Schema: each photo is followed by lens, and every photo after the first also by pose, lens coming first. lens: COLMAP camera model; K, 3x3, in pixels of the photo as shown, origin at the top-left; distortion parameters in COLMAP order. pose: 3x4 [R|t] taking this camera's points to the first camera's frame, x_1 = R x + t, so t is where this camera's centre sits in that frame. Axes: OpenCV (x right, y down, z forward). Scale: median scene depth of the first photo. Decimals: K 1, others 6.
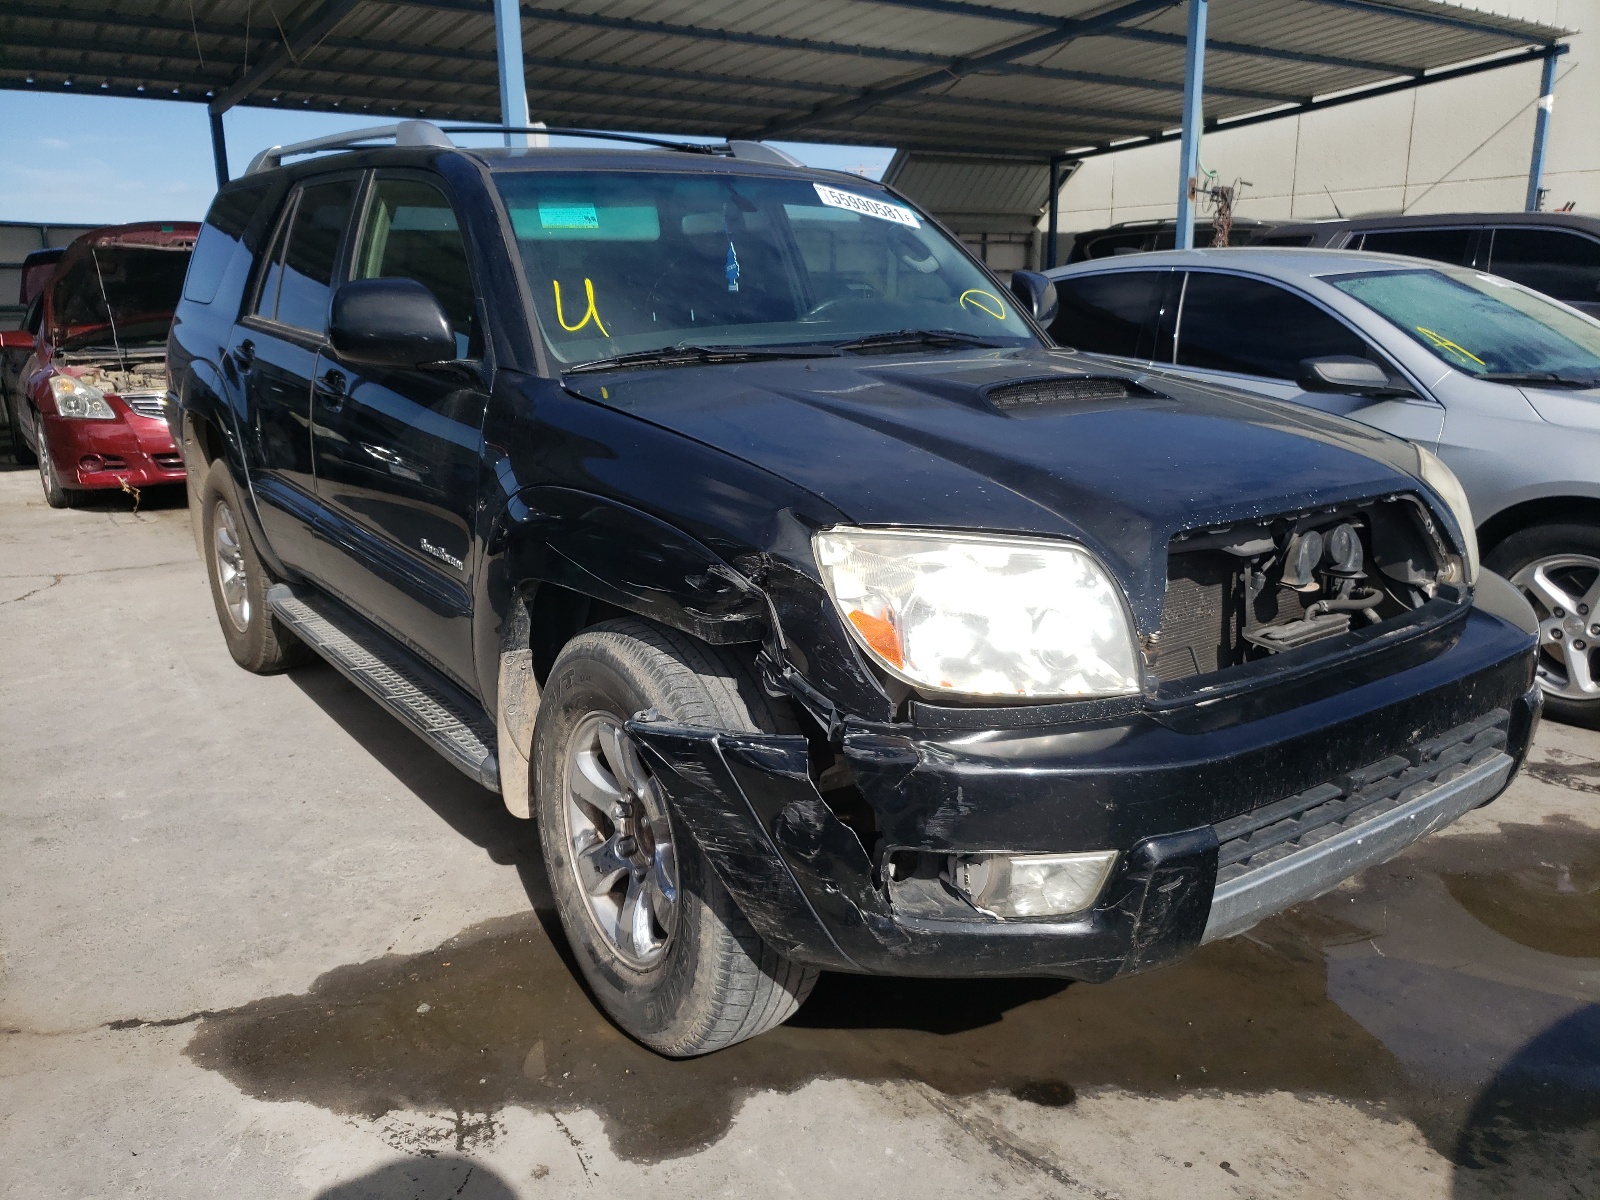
lens RADIAL K [[1236.4, 0, 803.6], [0, 1236.4, 514.0], [0, 0, 1]] dist [0.036504, 0.000906]
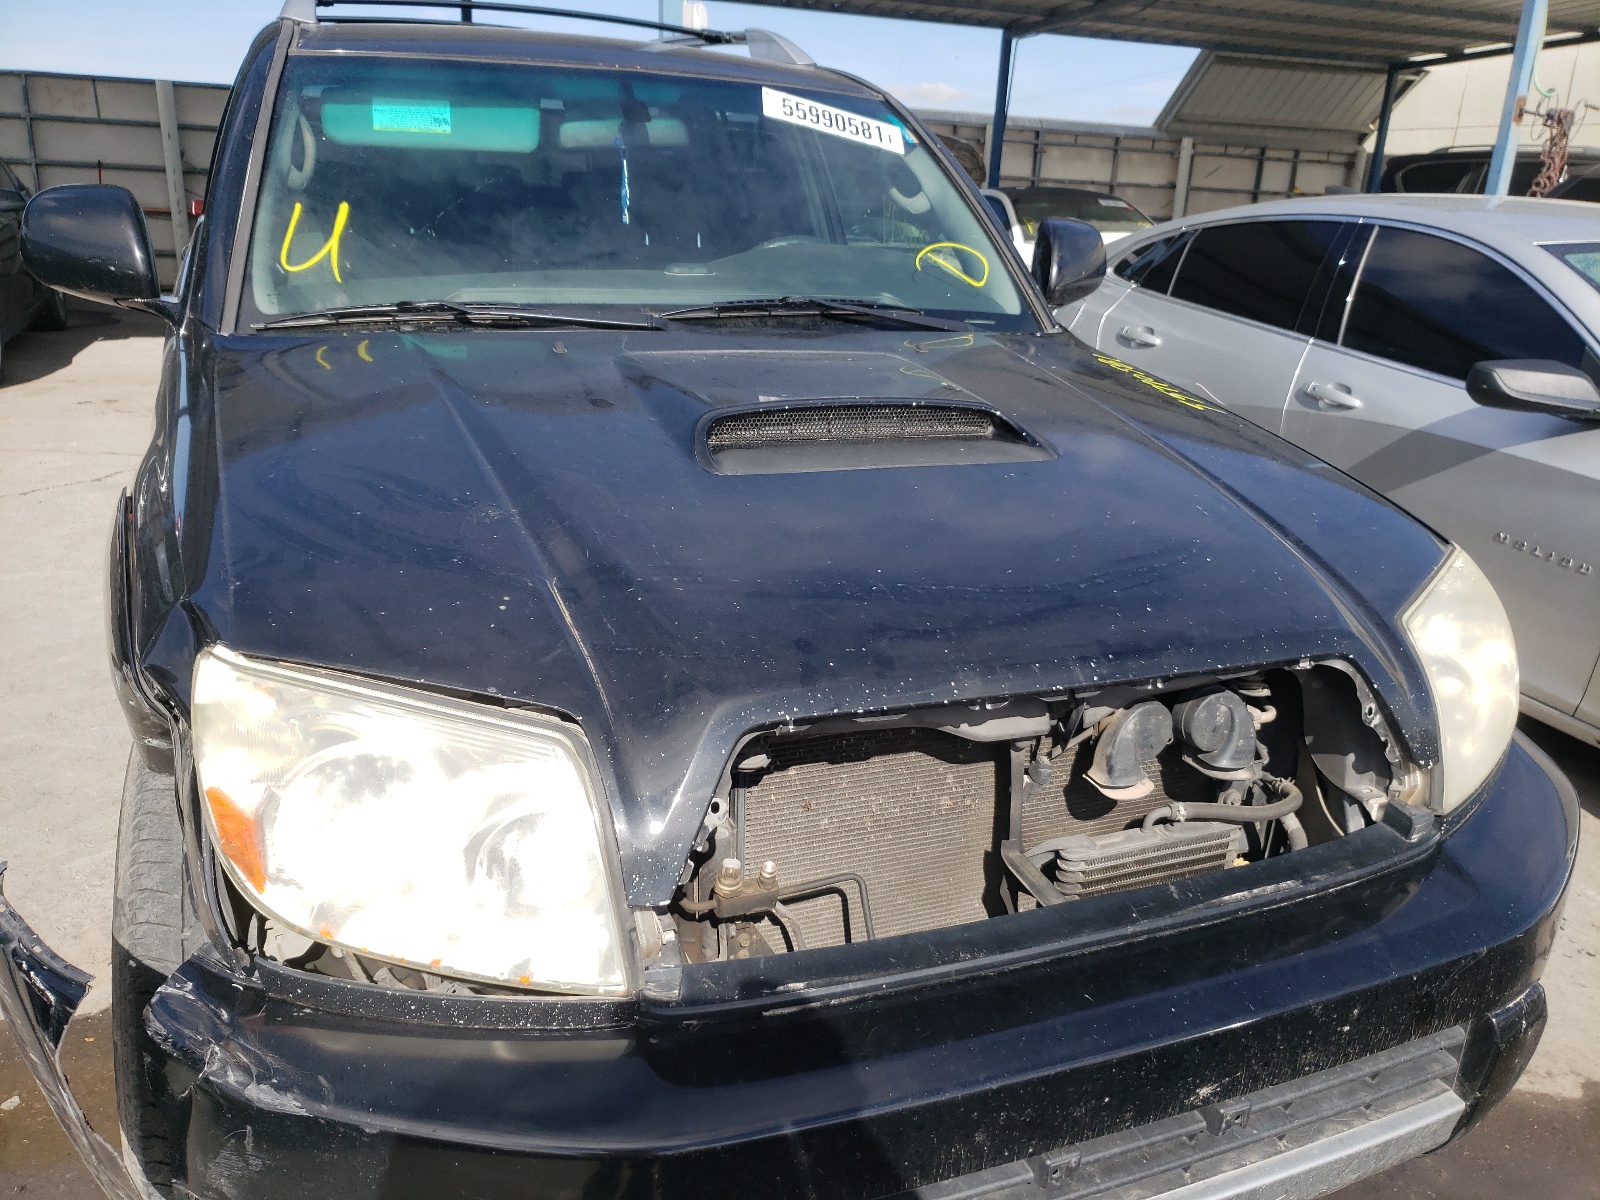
lens RADIAL K [[1265.2, 0, 797.8], [0, 1265.2, 542.7], [0, 0, 1]] dist [0.020638, 0.008114]
pose [[0.971841, 0.115715, -0.205271, 0.178664], [-0.096791, 0.990270, 0.099981, -0.055182], [0.214843, -0.077297, 0.973585, 0.177164]]
